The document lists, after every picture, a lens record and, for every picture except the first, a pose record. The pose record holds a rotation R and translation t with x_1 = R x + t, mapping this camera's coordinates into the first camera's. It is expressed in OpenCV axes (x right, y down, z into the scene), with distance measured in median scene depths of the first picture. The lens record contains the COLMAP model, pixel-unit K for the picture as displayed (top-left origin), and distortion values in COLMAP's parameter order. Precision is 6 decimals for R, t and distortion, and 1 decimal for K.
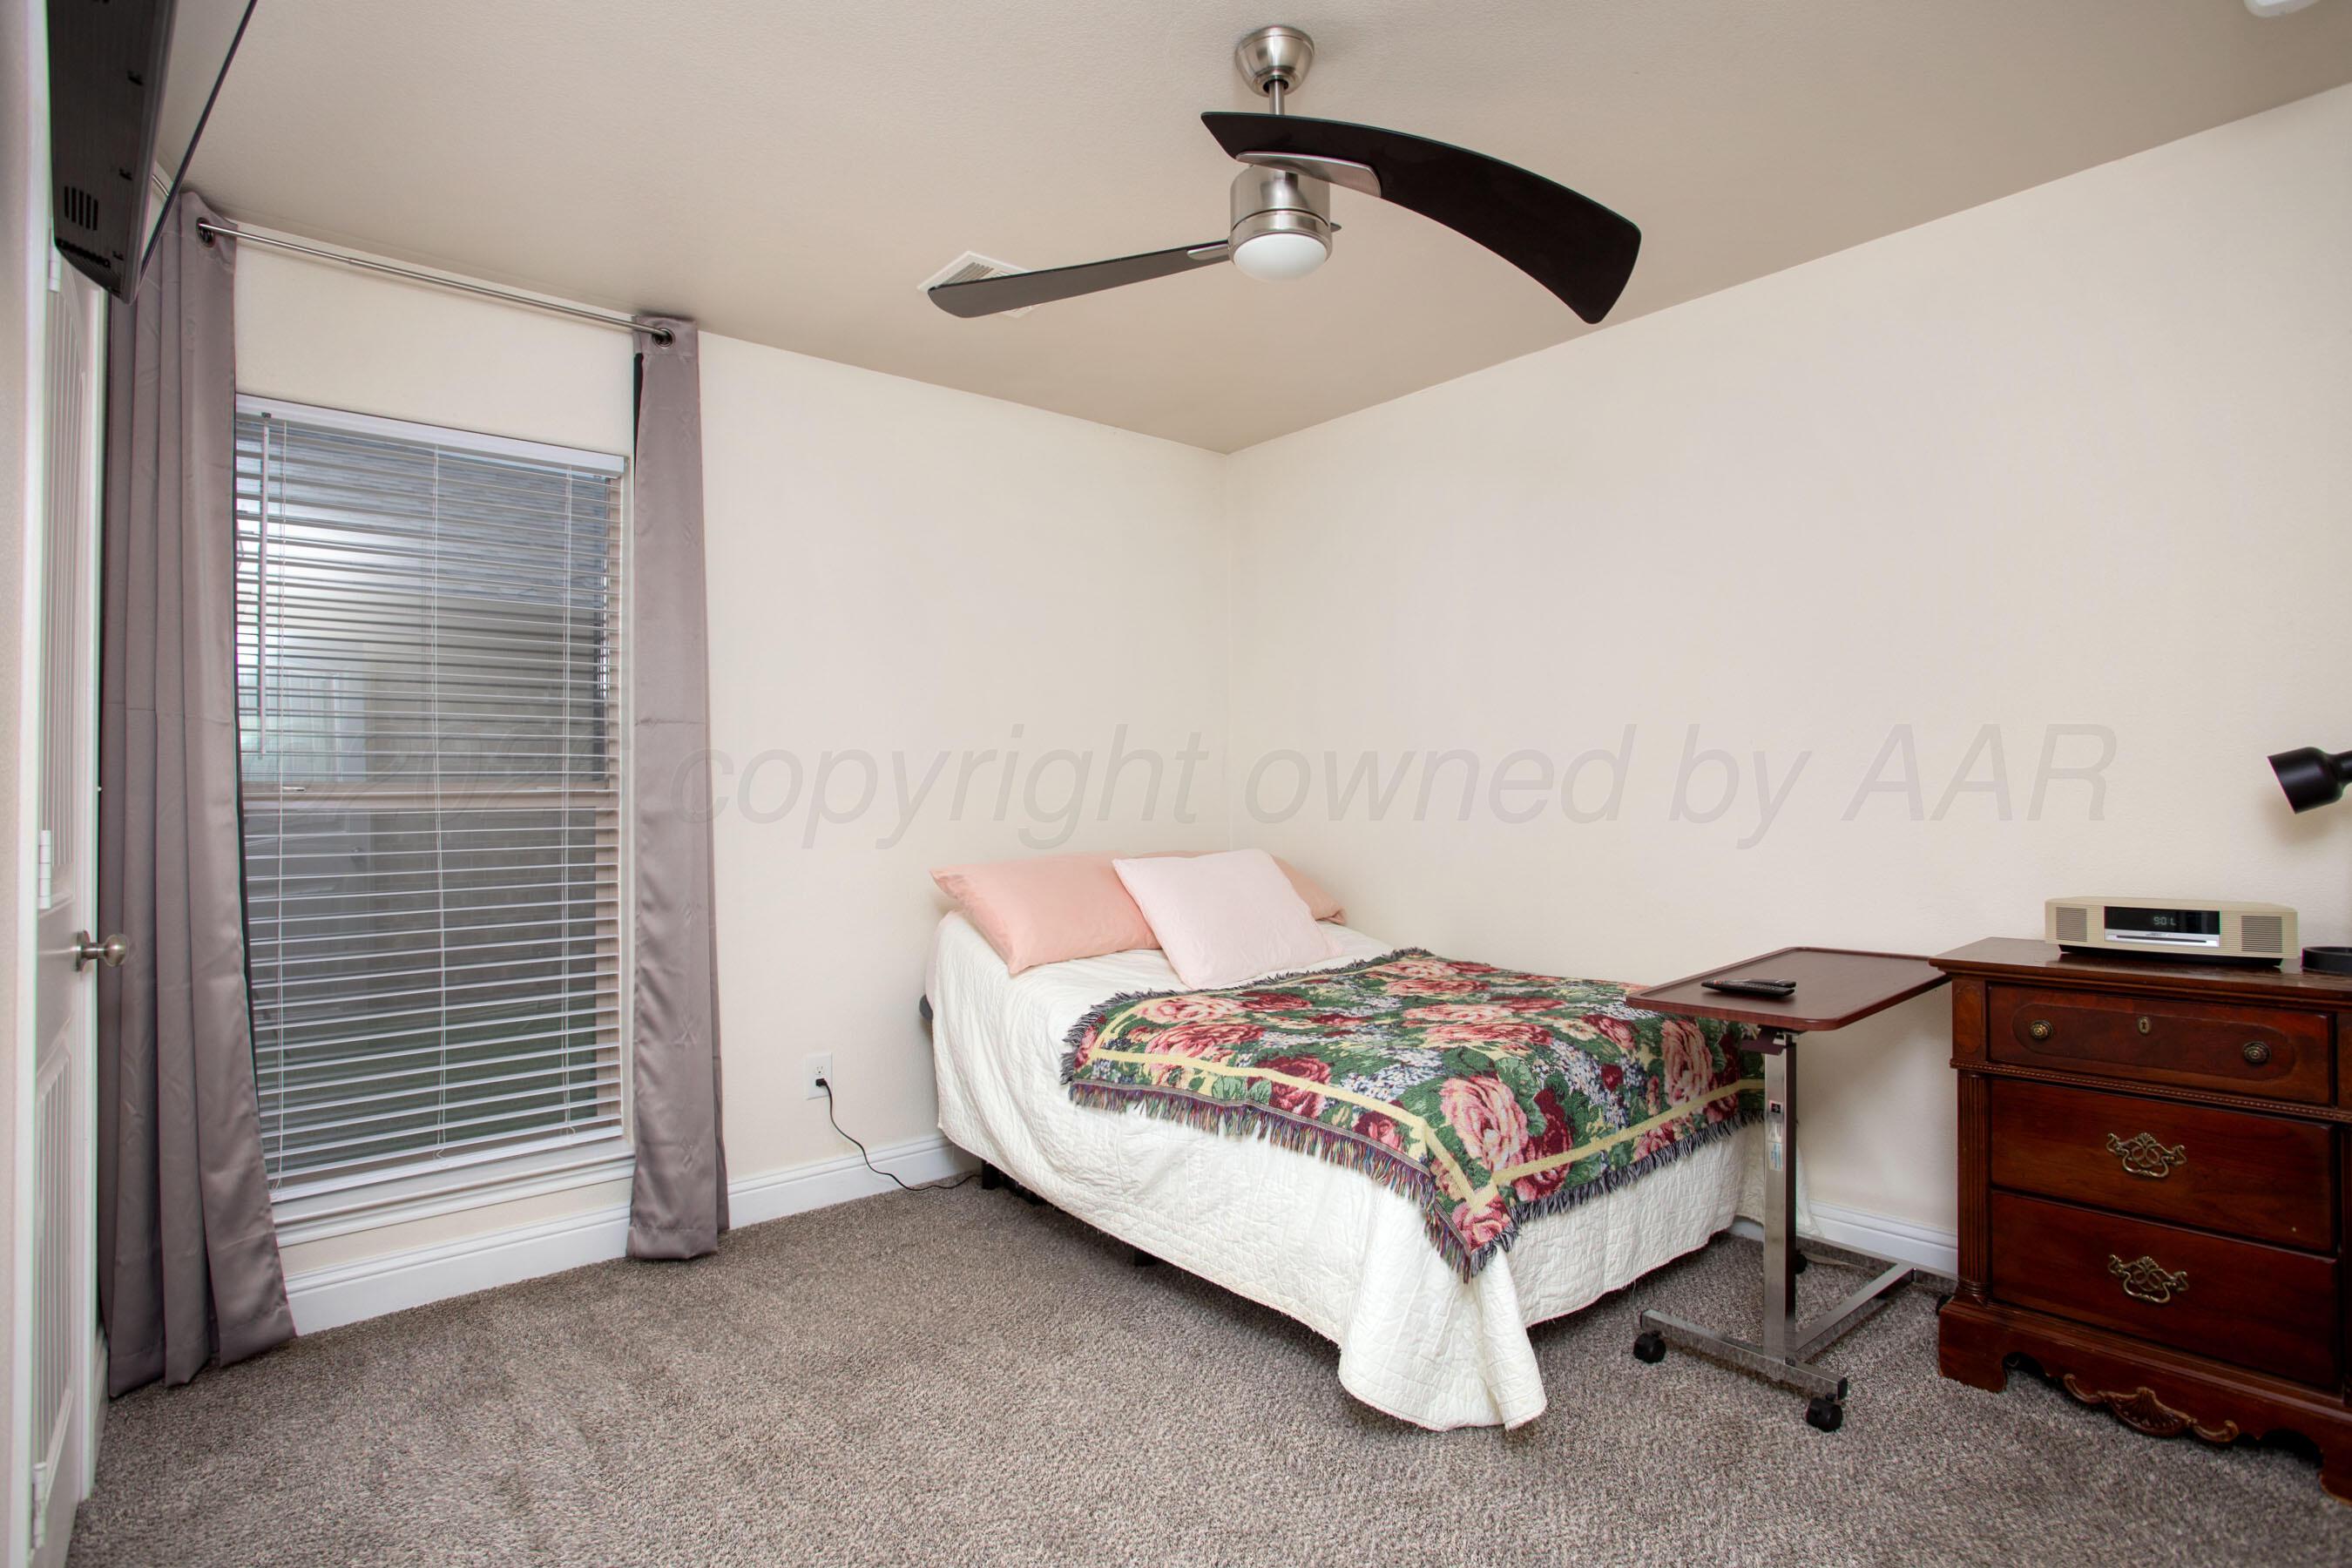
lens RADIAL K [[1165.6, 0, 1173.3], [0, 1165.6, 797.0], [0, 0, 1]] dist [-0.083948, 0.040859]
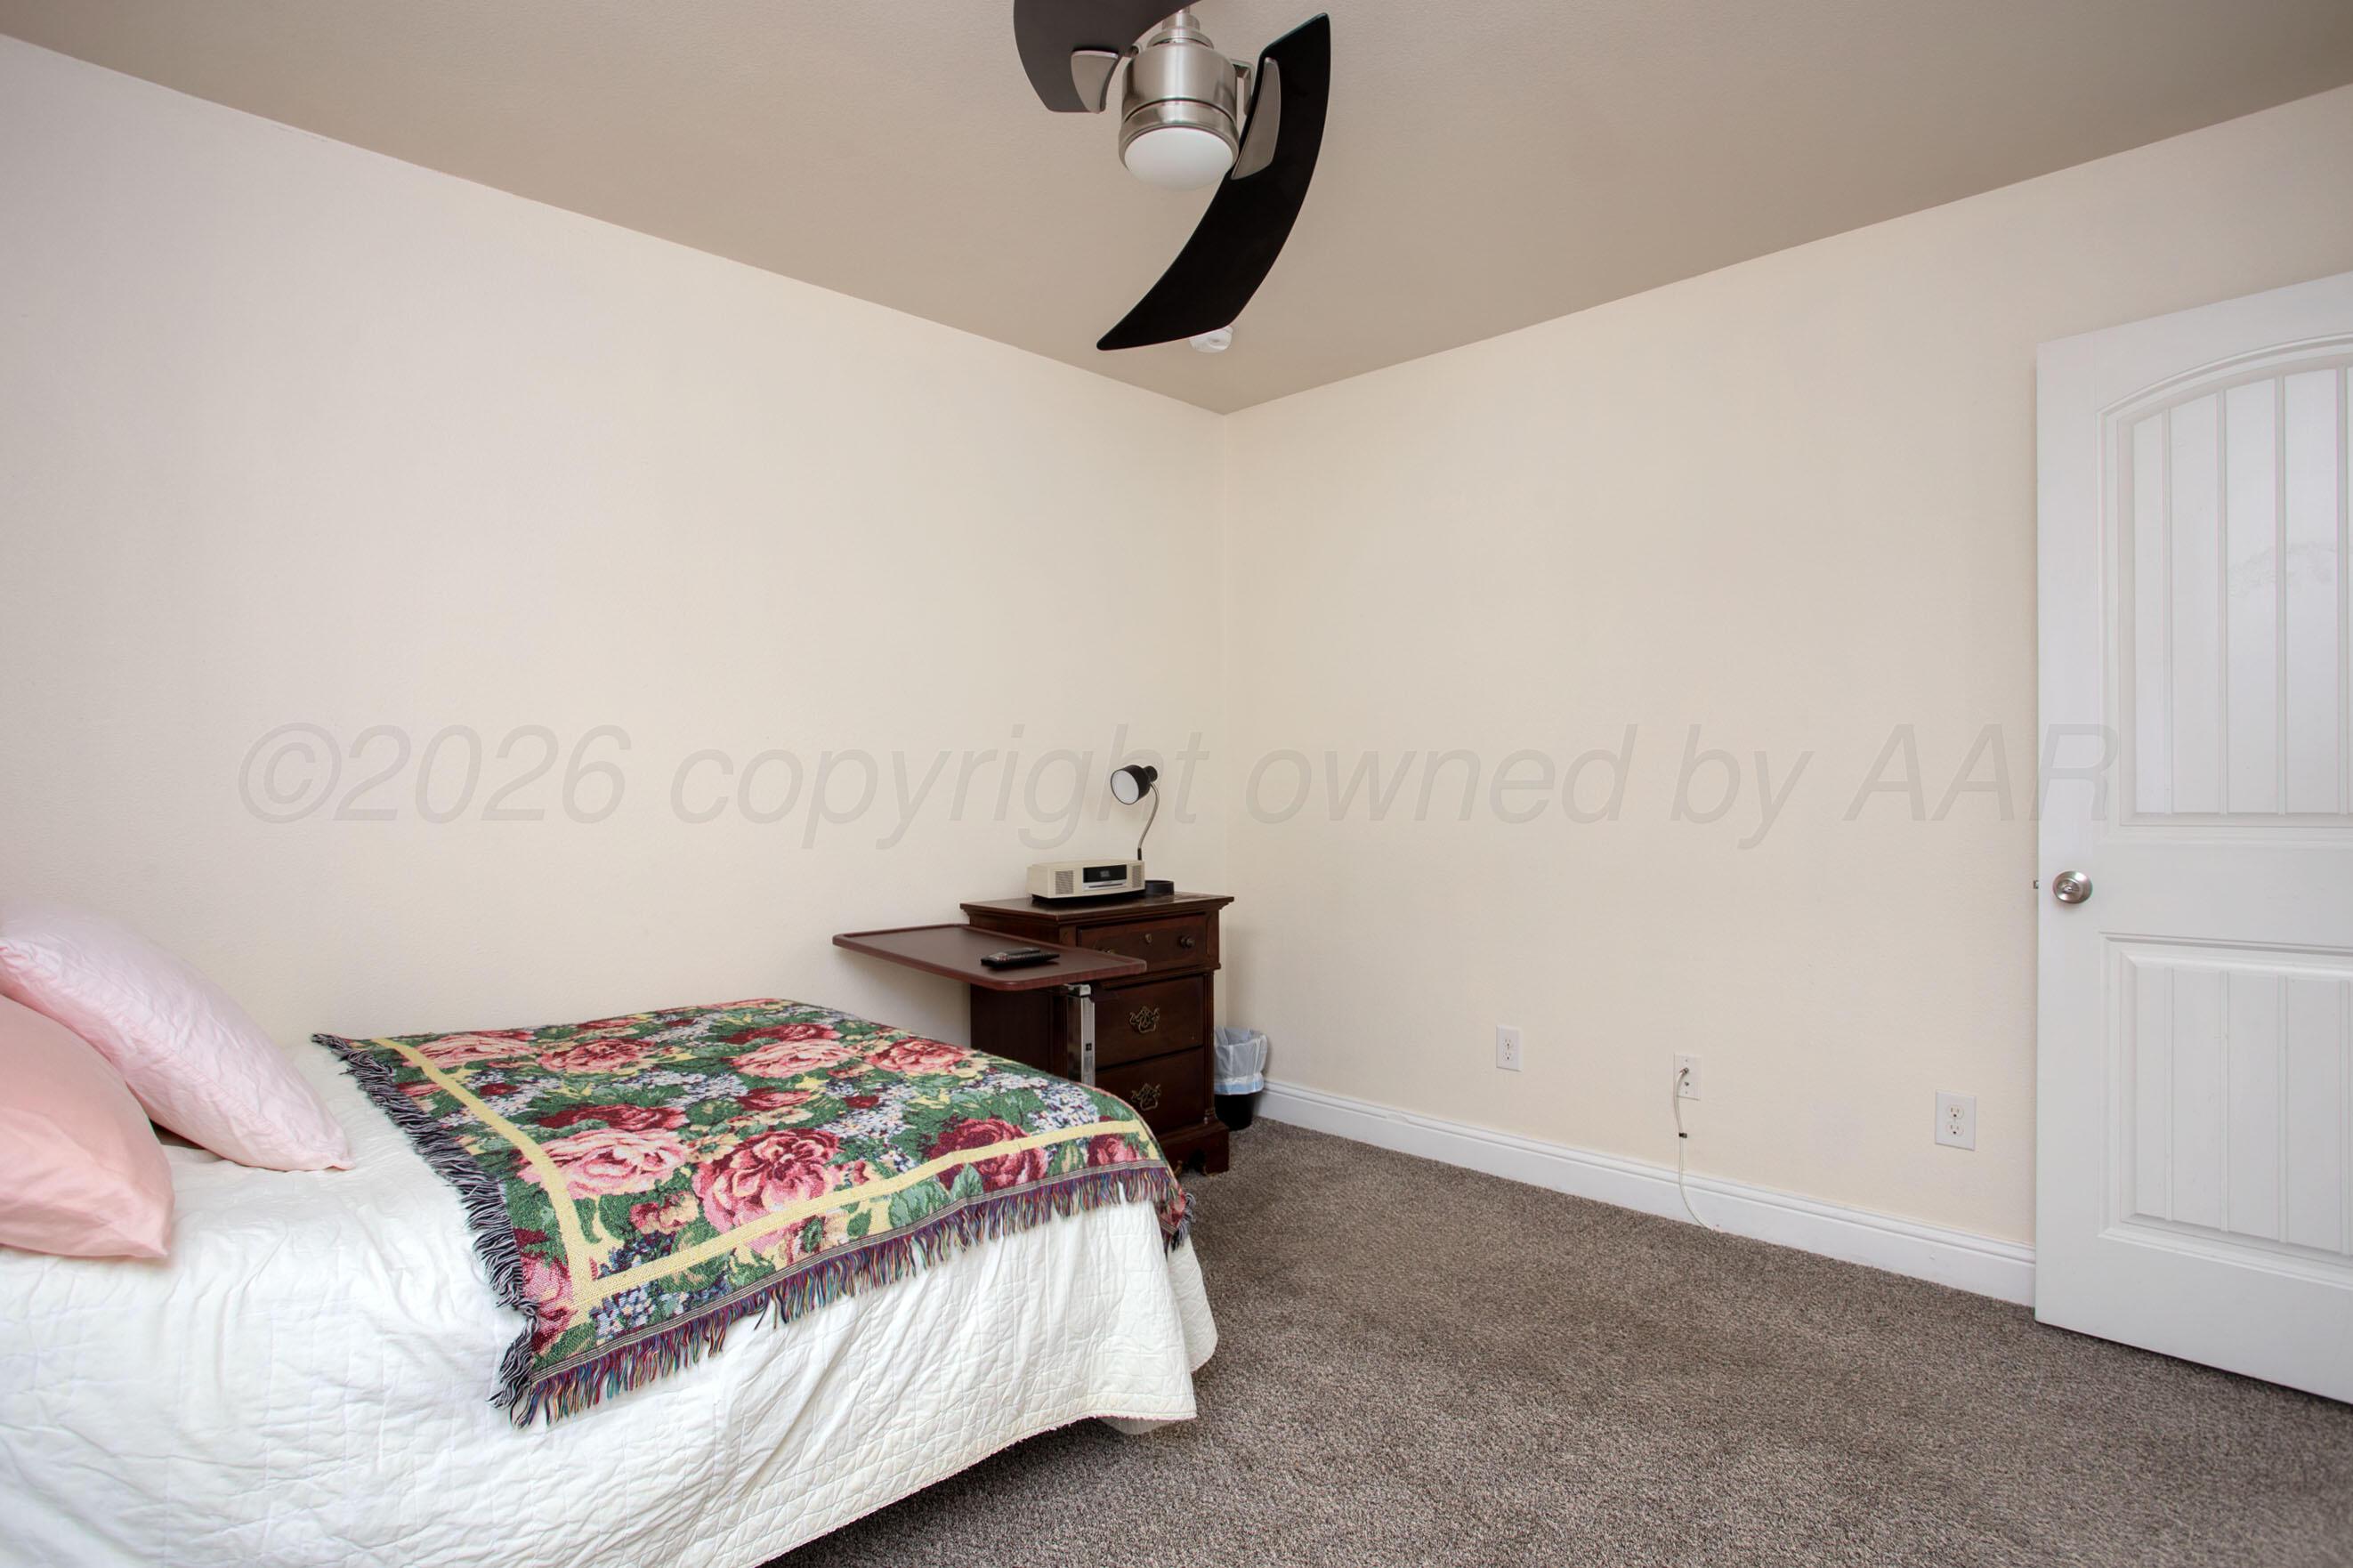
lens RADIAL K [[1166.1, 0, 1173.7], [0, 1166.1, 797.0], [0, 0, 1]] dist [-0.083948, 0.040859]
pose [[-0.084435, 0.005310, 0.996415, -0.687849], [-0.007710, 0.999952, -0.005982, 0.010237], [-0.996399, -0.008187, -0.084390, 0.949928]]
